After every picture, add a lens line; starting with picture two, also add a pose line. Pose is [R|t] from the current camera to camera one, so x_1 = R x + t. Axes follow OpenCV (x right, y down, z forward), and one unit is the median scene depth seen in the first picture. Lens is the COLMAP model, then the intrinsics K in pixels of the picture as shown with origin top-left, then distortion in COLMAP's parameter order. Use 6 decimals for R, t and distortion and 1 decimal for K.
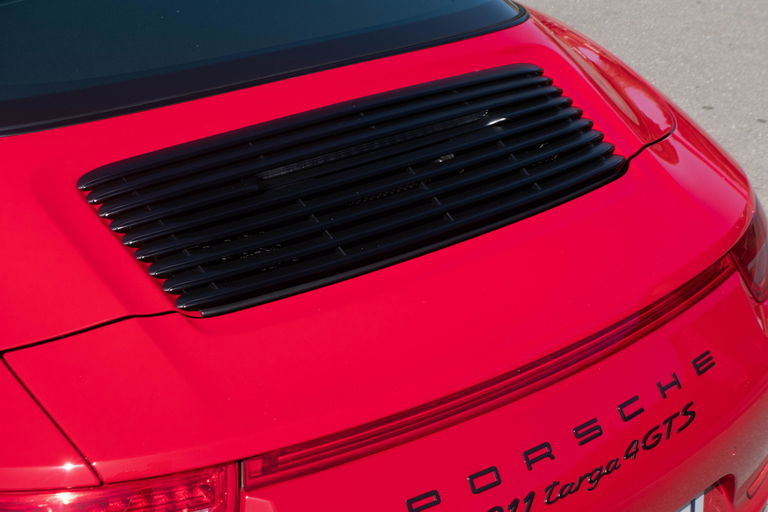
lens RADIAL K [[1181.9, 0, 388.6], [0, 1181.9, 252.6], [0, 0, 1]] dist [-0.015731, 0.000000]
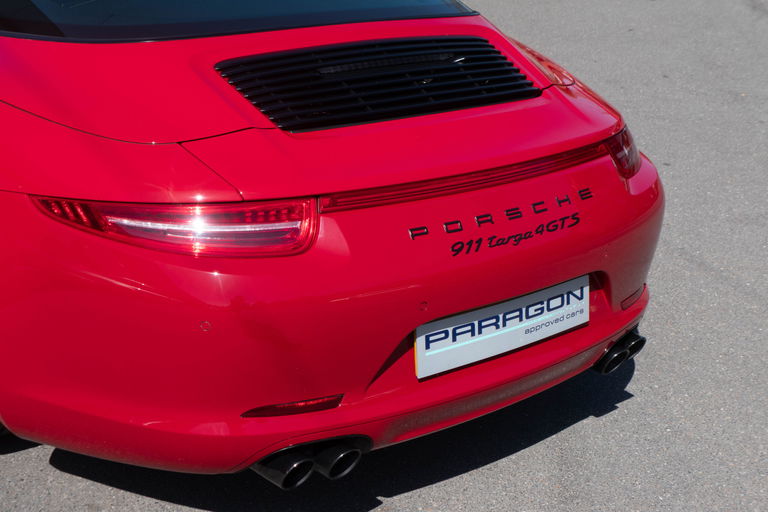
lens RADIAL K [[1181.9, 0, 397.6], [0, 1181.9, 250.3], [0, 0, 1]] dist [-0.015731, 0.000000]
pose [[0.998882, 0.013741, 0.045233, -0.069828], [-0.008189, 0.992652, -0.120725, 0.389234], [-0.046559, 0.120220, 0.991655, -0.635275]]
